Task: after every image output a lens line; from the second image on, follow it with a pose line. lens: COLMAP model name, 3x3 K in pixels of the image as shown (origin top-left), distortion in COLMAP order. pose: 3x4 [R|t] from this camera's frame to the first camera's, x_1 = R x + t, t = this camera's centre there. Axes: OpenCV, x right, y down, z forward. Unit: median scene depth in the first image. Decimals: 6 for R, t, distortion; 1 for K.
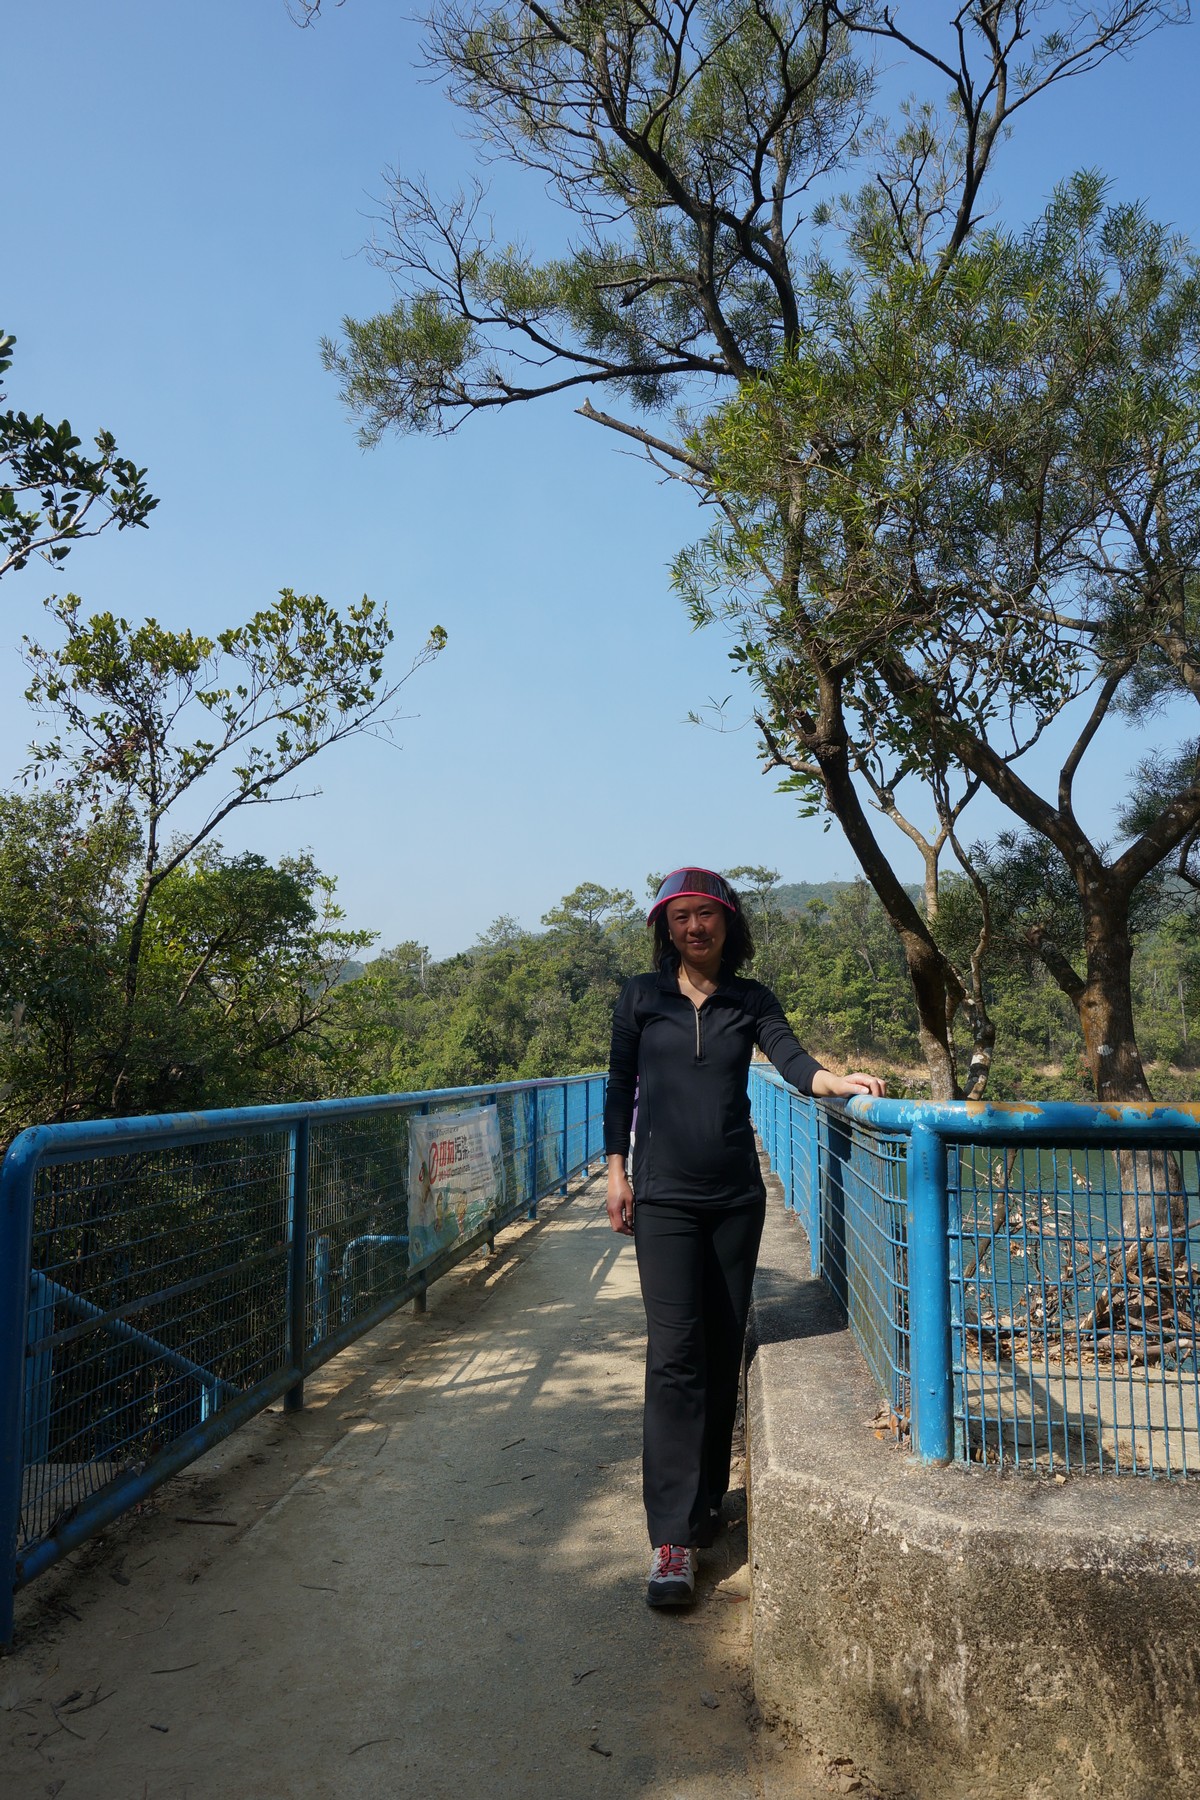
lens RADIAL K [[1238.0, 0, 601.3], [0, 1238.0, 899.3], [0, 0, 1]] dist [-0.056195, 0.034910]
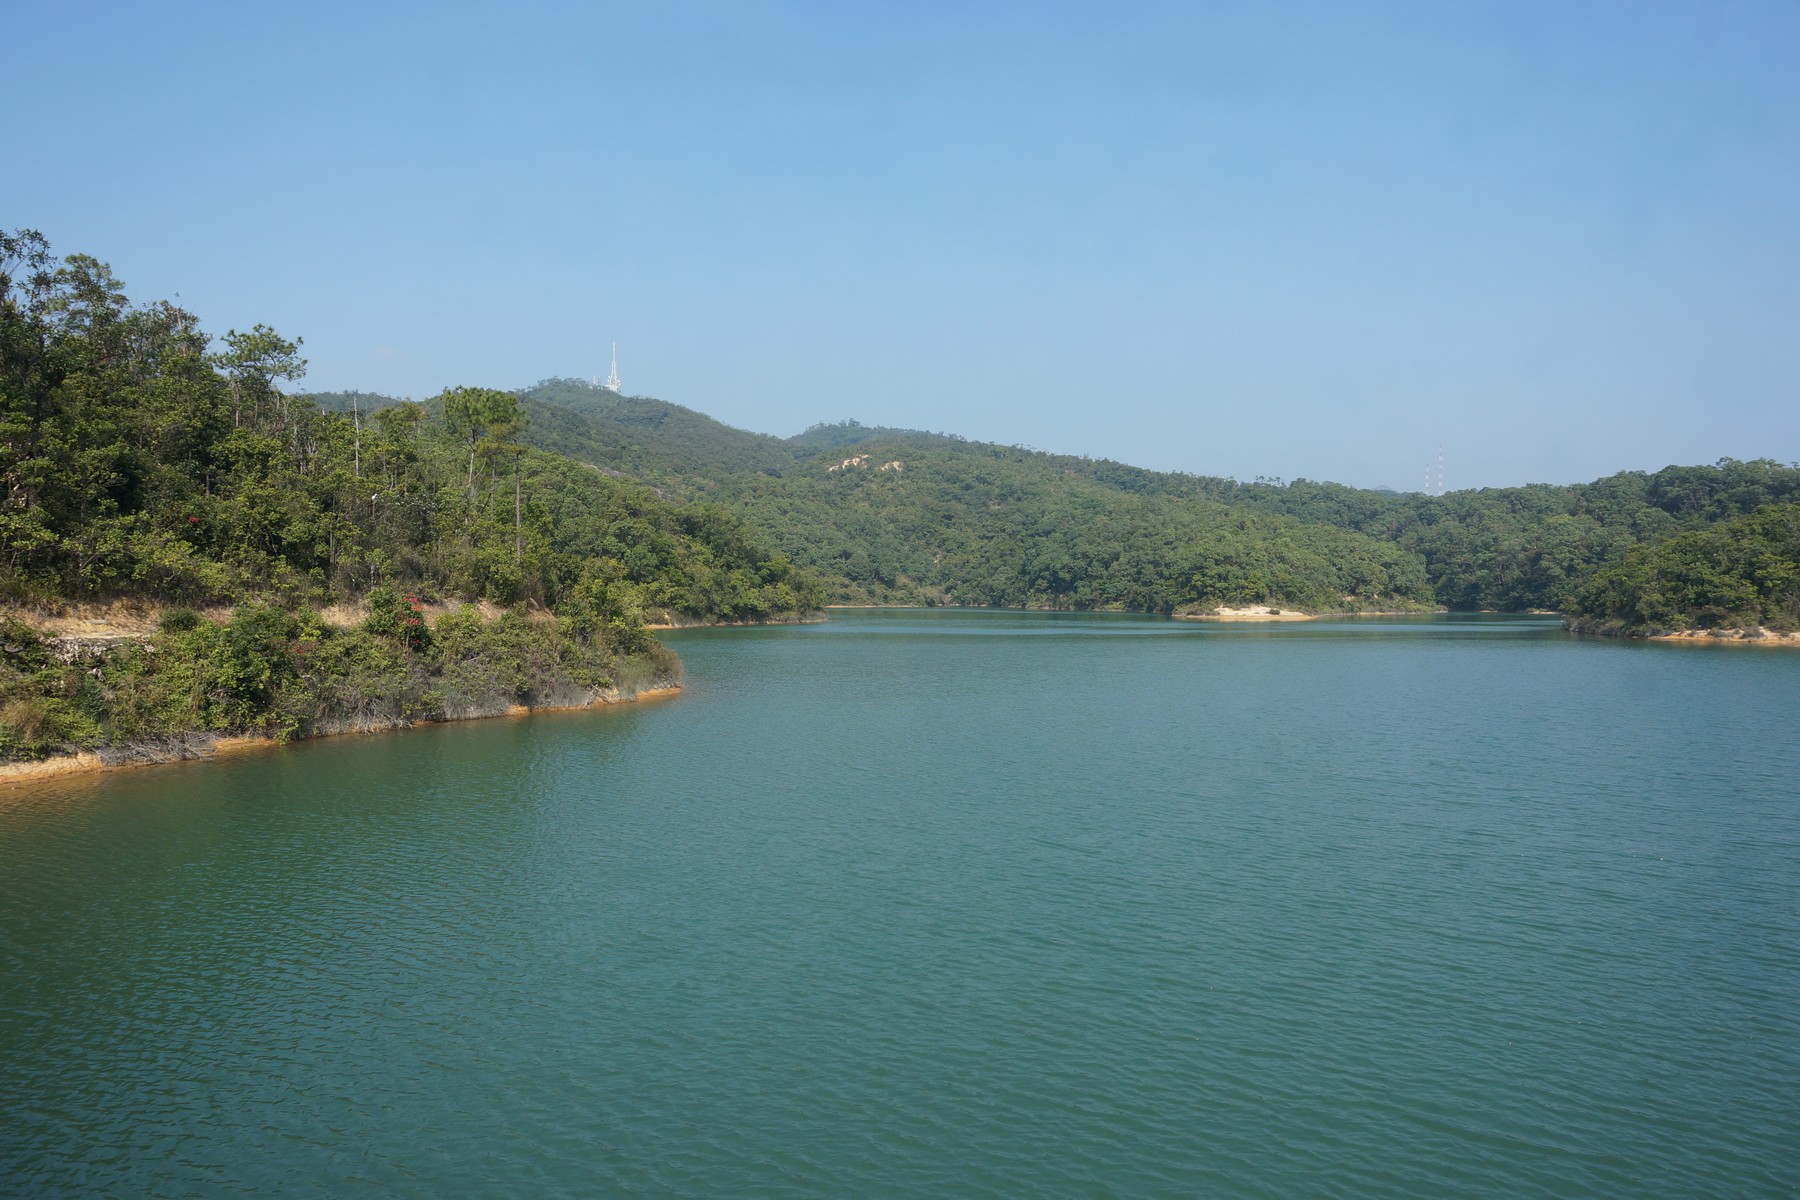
lens RADIAL K [[1238.0, 0, 924.6], [0, 1238.0, 625.7], [0, 0, 1]] dist [-0.056195, 0.034910]
pose [[0.575686, -0.018702, 0.817457, 0.068641], [-0.112822, 0.988359, 0.102065, 0.058808], [-0.809850, -0.150985, 0.566874, 0.483881]]
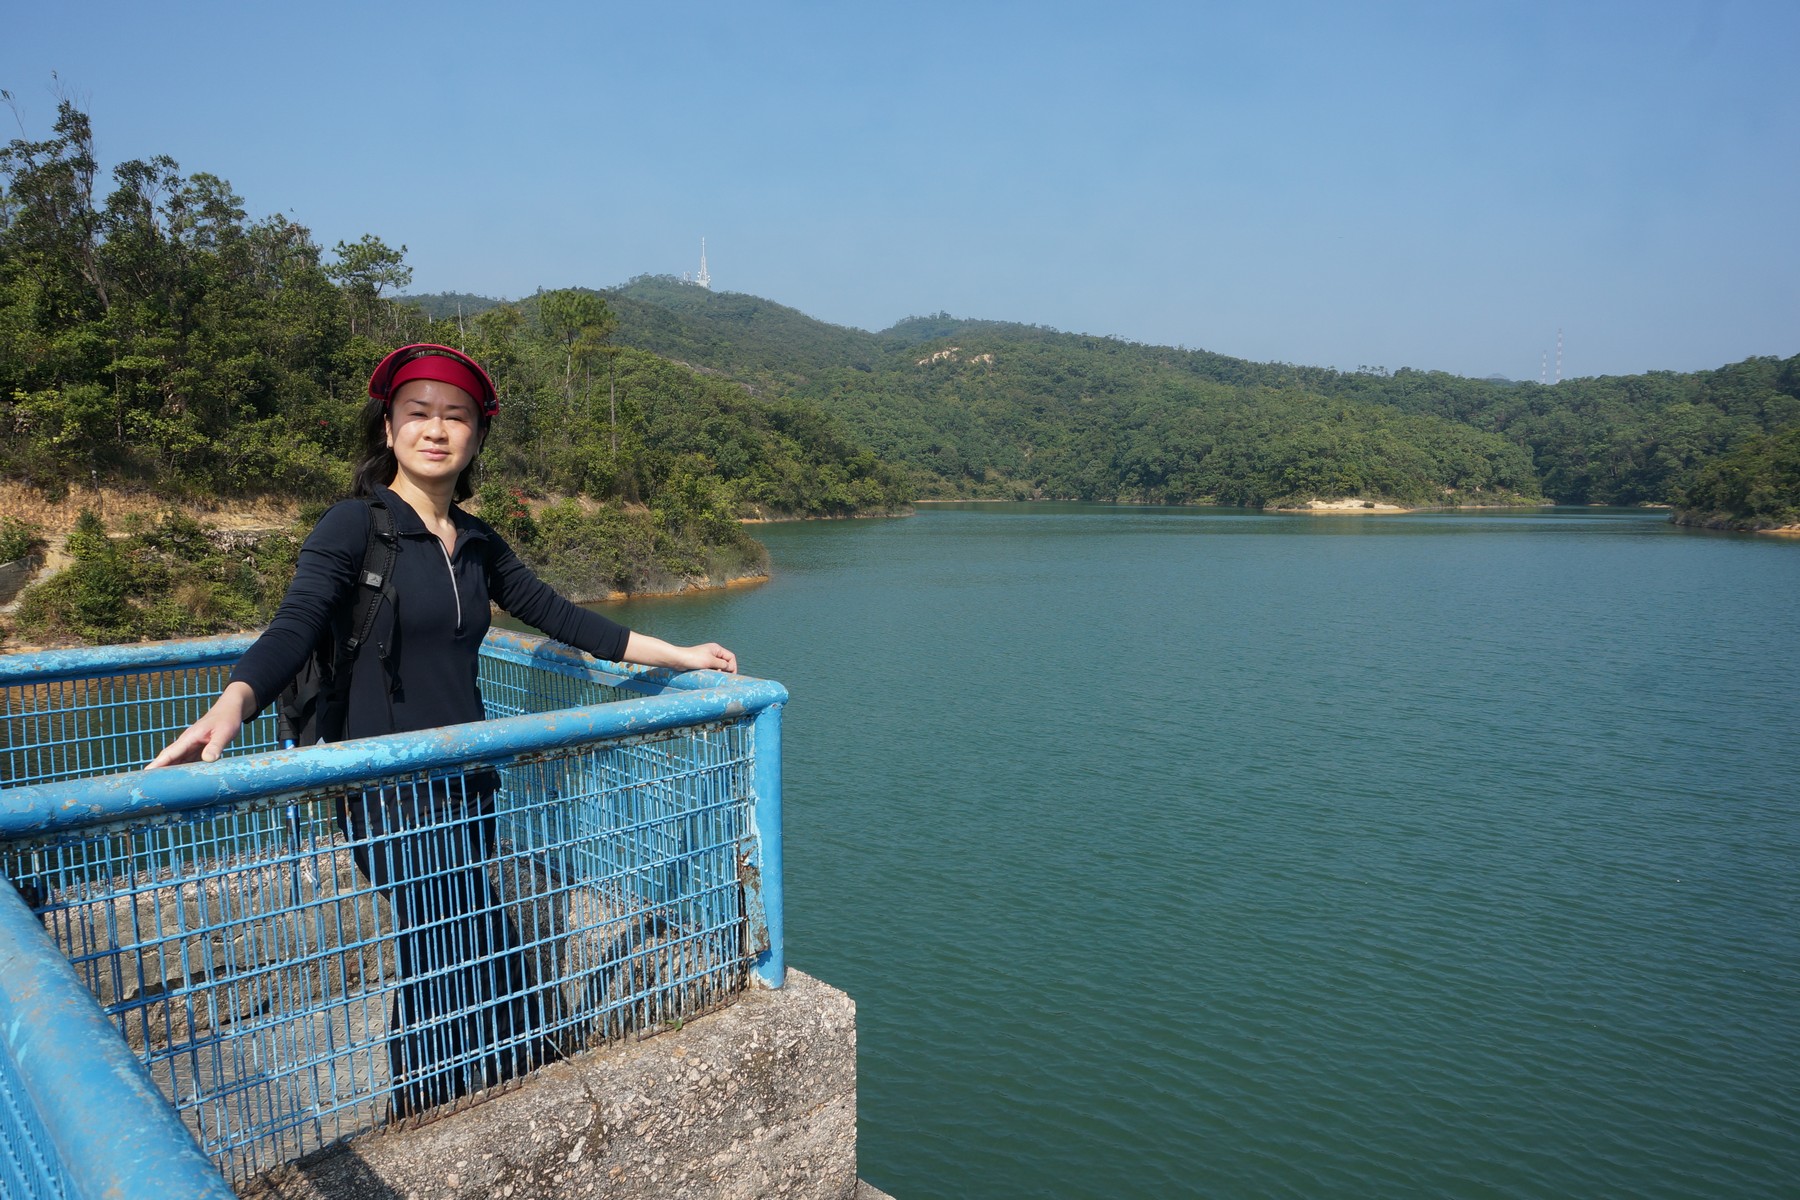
lens RADIAL K [[1238.0, 0, 937.6], [0, 1238.0, 632.8], [0, 0, 1]] dist [-0.056195, 0.034910]
pose [[0.627006, -0.091356, 0.773639, 0.043764], [-0.101778, 0.974981, 0.197619, 0.055931], [-0.772337, -0.202648, 0.602021, 0.450431]]
